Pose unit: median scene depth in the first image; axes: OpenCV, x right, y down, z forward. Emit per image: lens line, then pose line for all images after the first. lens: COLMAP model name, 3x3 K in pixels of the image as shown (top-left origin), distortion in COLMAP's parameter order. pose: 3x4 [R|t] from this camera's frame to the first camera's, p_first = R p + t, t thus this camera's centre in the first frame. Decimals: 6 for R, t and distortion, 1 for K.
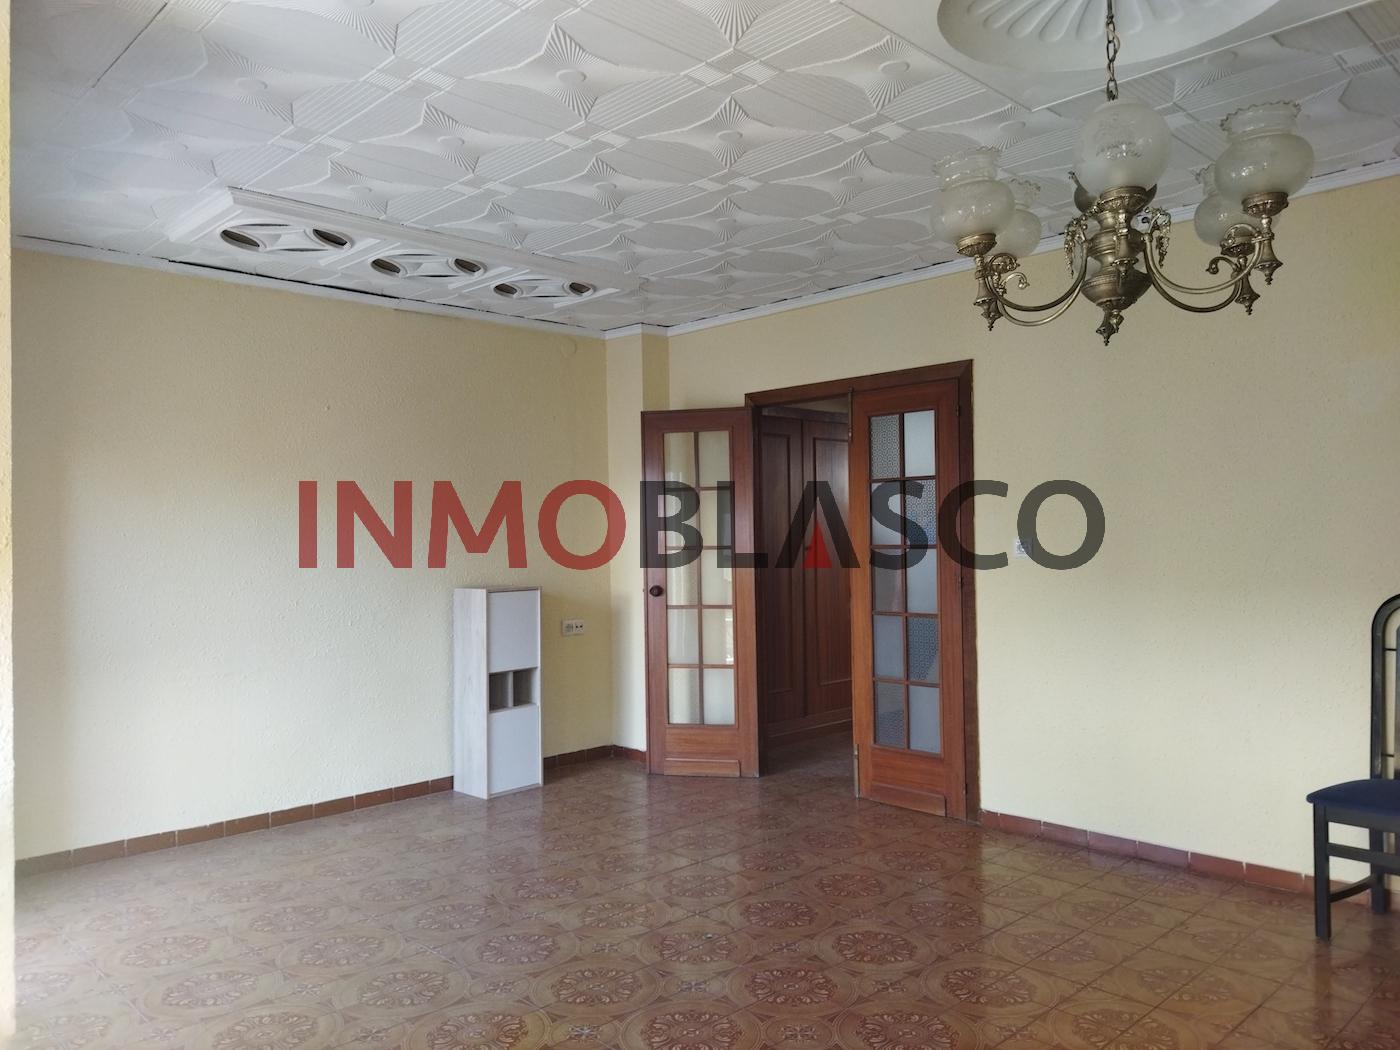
lens RADIAL K [[1036.5, 0, 705.7], [0, 1036.5, 524.7], [0, 0, 1]] dist [0.104129, -0.143704]
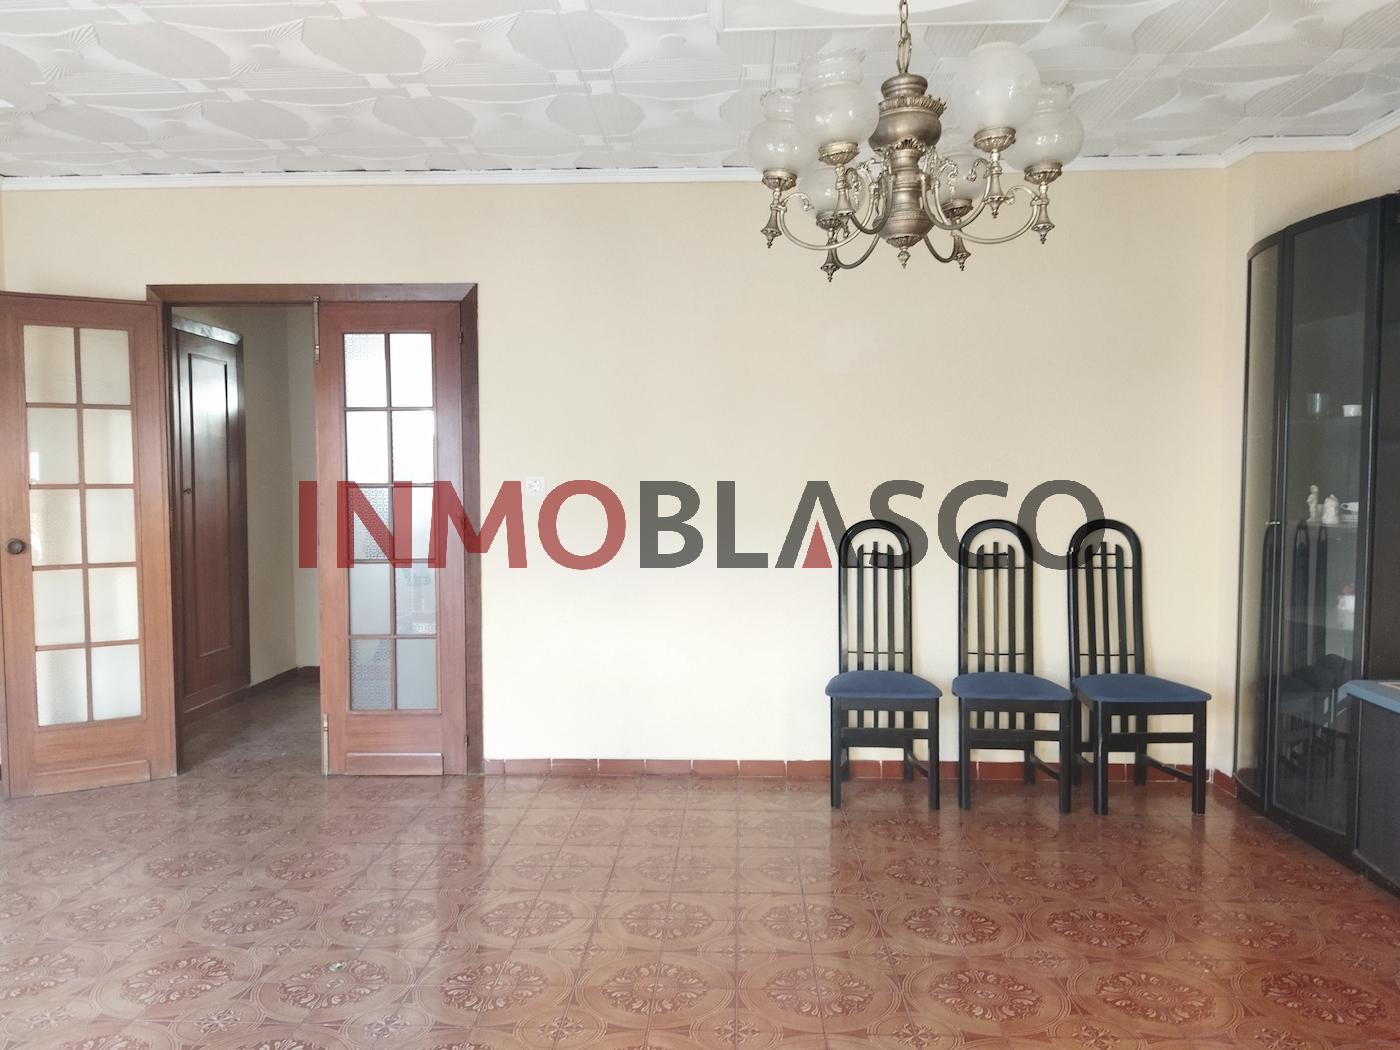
lens RADIAL K [[1036.5, 0, 697.2], [0, 1036.5, 529.4], [0, 0, 1]] dist [0.104129, -0.143704]
pose [[0.728150, -0.017745, 0.685189, -0.243562], [-0.013254, 0.999113, 0.039961, 0.020763], [-0.685290, -0.038179, 0.727269, 0.179620]]
